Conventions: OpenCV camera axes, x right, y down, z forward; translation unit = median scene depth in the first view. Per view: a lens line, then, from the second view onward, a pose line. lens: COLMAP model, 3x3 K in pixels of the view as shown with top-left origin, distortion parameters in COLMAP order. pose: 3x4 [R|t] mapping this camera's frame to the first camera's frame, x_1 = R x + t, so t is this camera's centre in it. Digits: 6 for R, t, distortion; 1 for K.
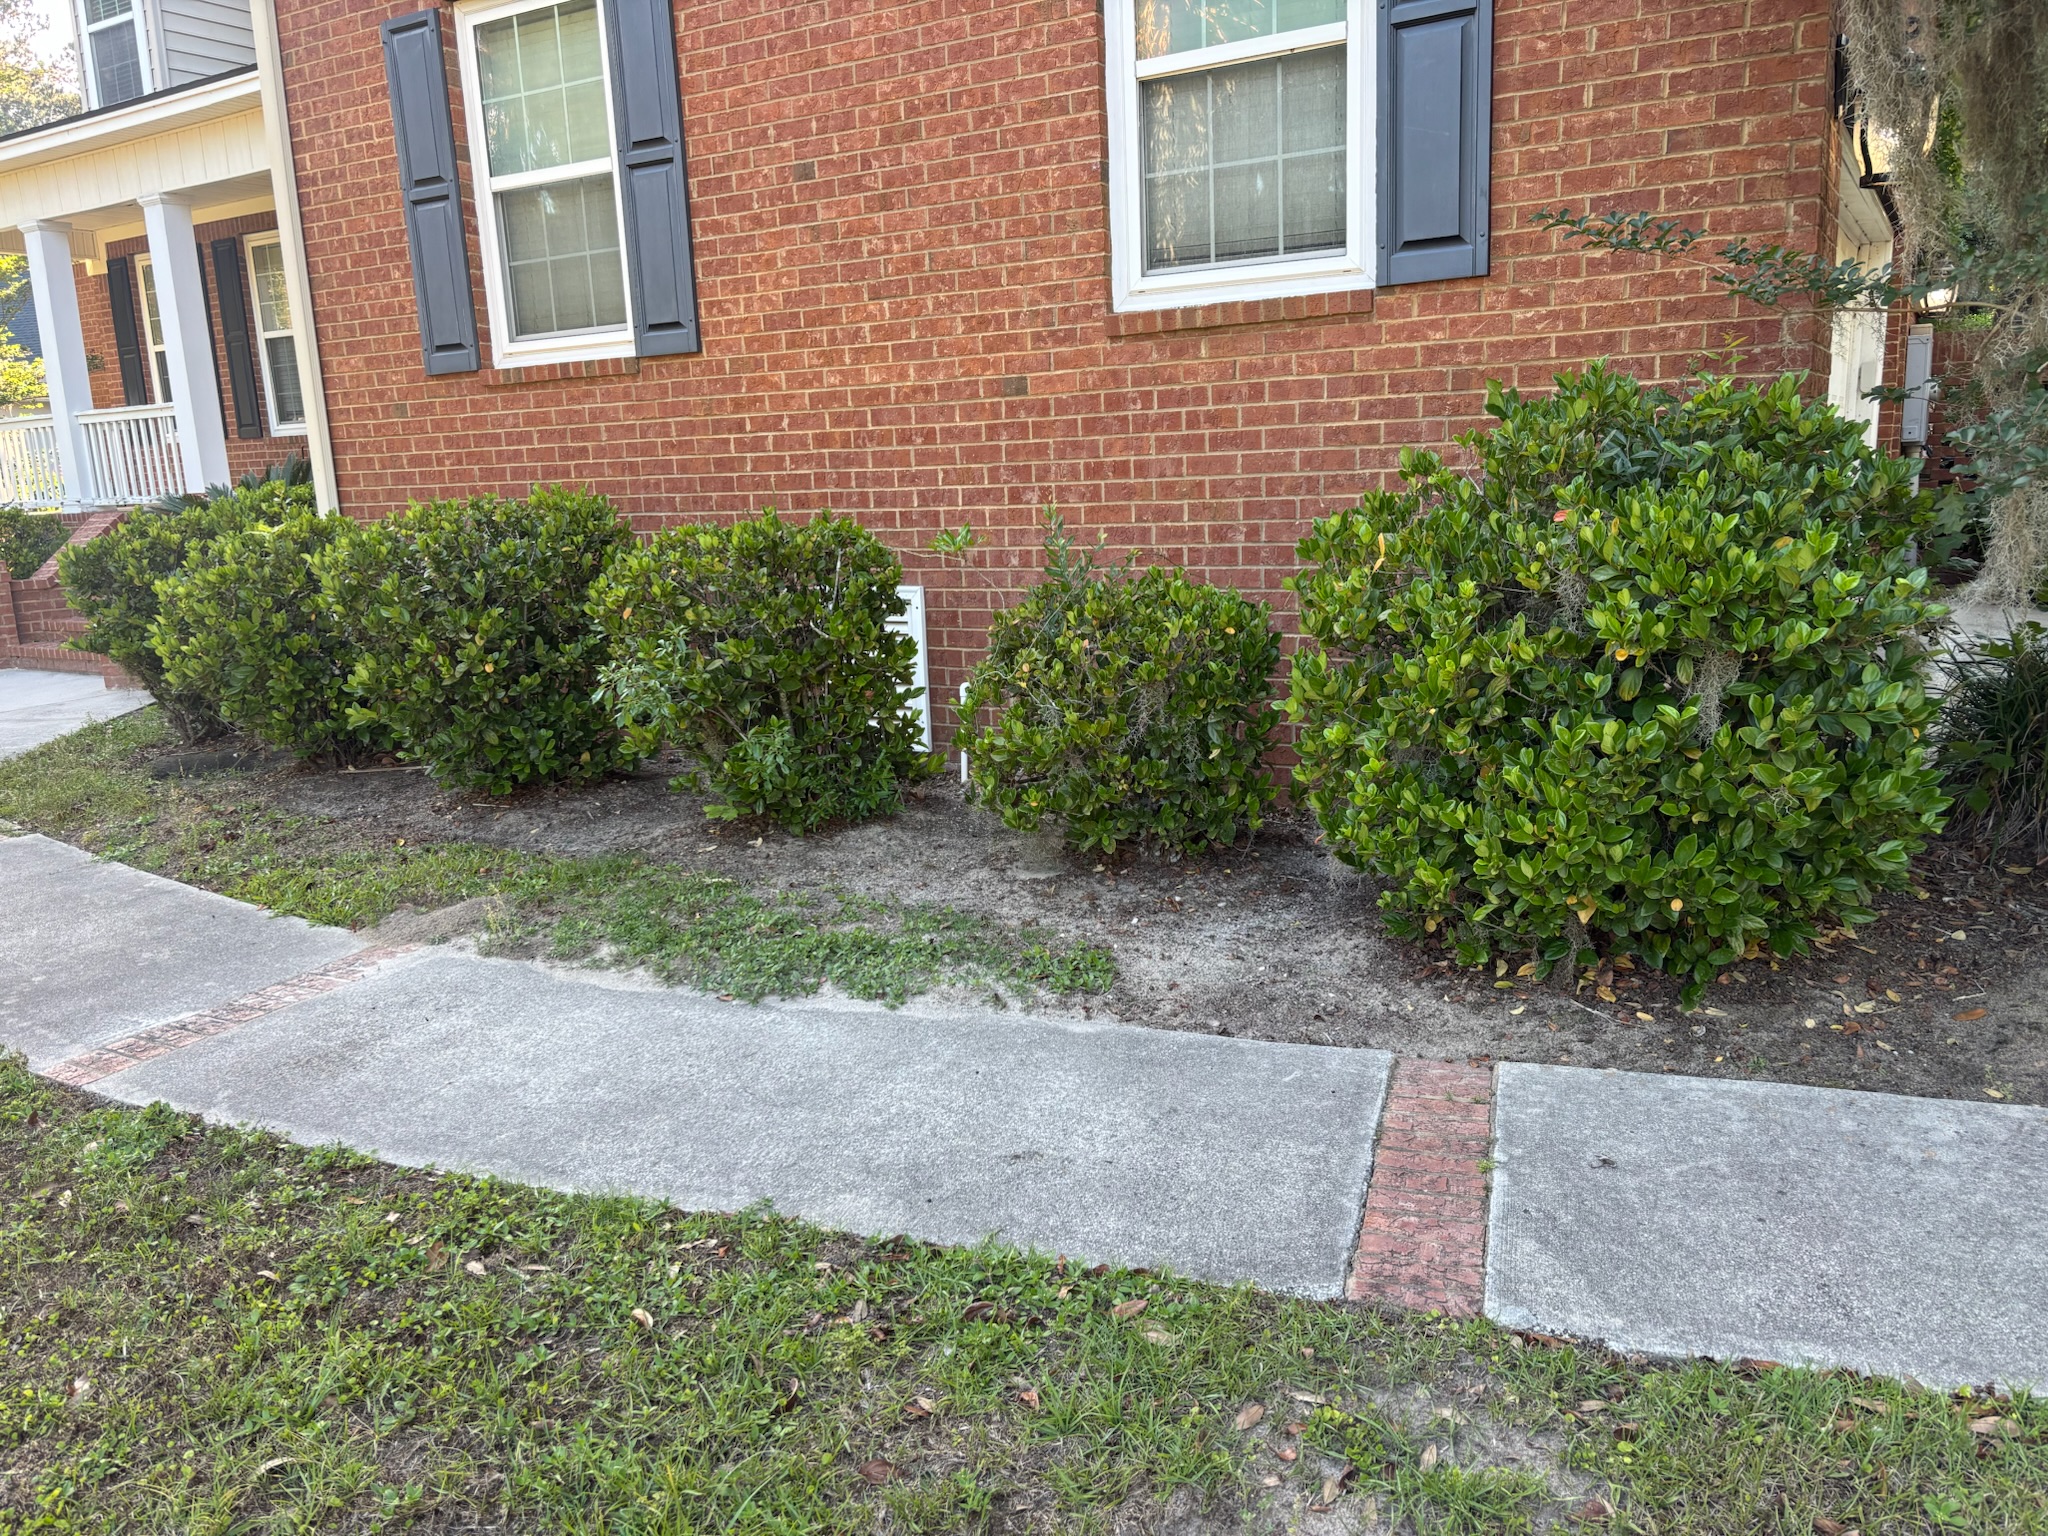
lens RADIAL K [[1612.9, 0, 1024.0], [0, 1612.9, 768.0], [0, 0, 1]] dist [0.048433, -0.004413]
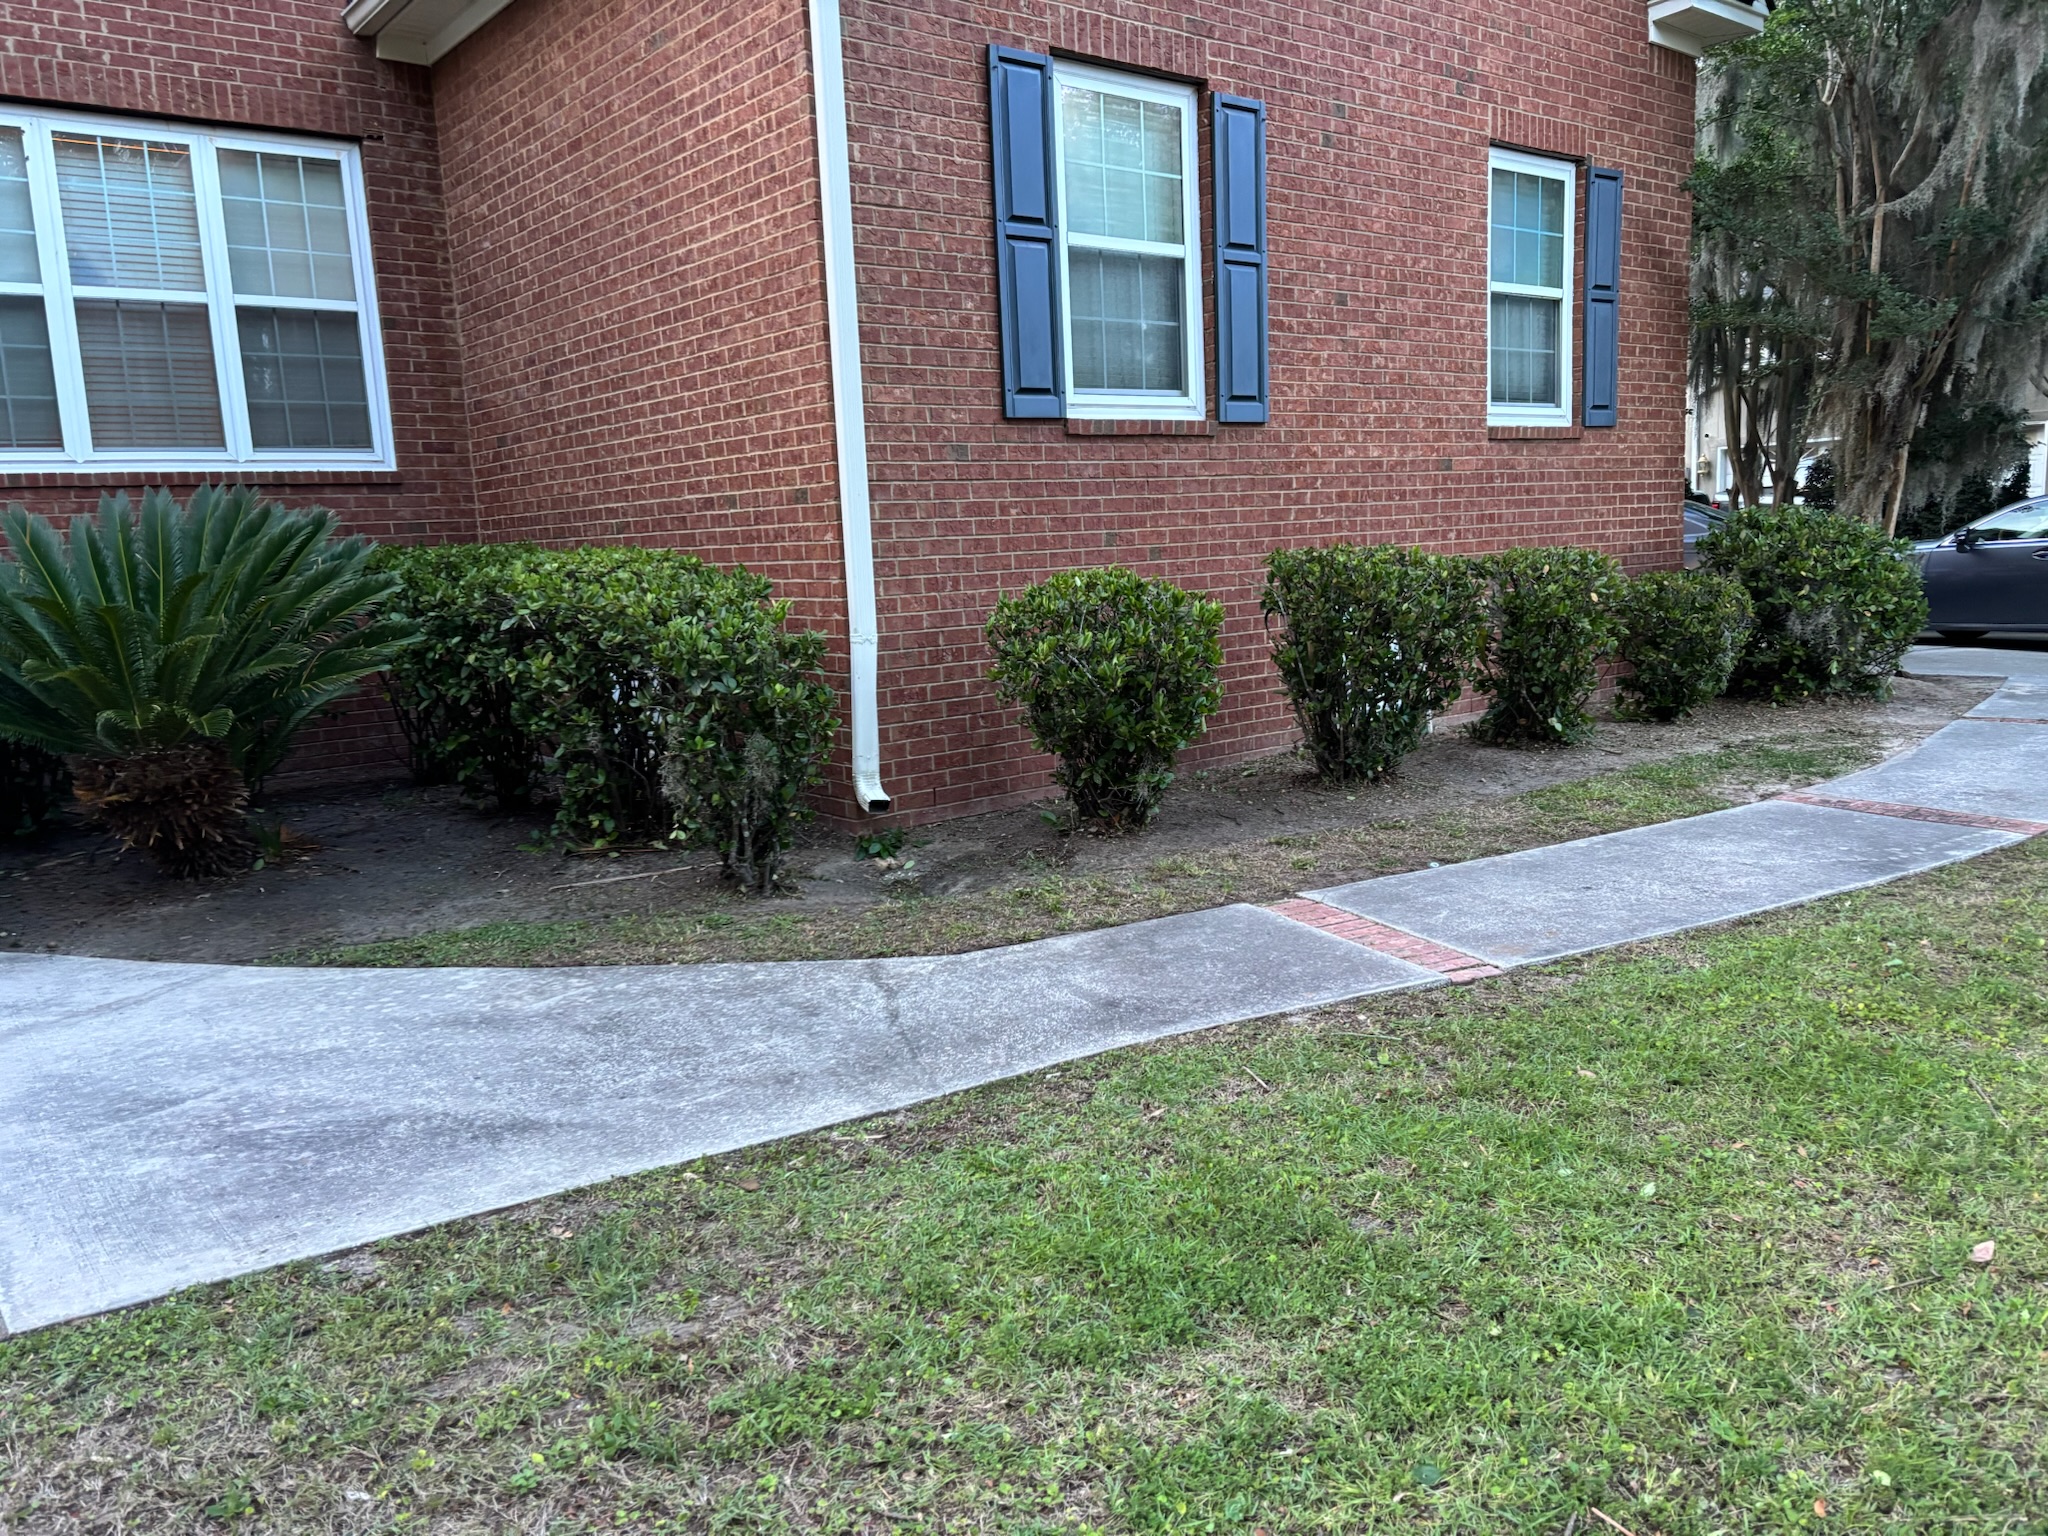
lens RADIAL K [[1540.0, 0, 1024.0], [0, 1540.0, 768.0], [0, 0, 1]] dist [0.060581, 0.000683]
pose [[0.301600, -0.117137, 0.946212, -1.490533], [0.207951, 0.976613, 0.054617, -0.111410], [-0.930480, 0.180293, 0.318905, 0.906048]]
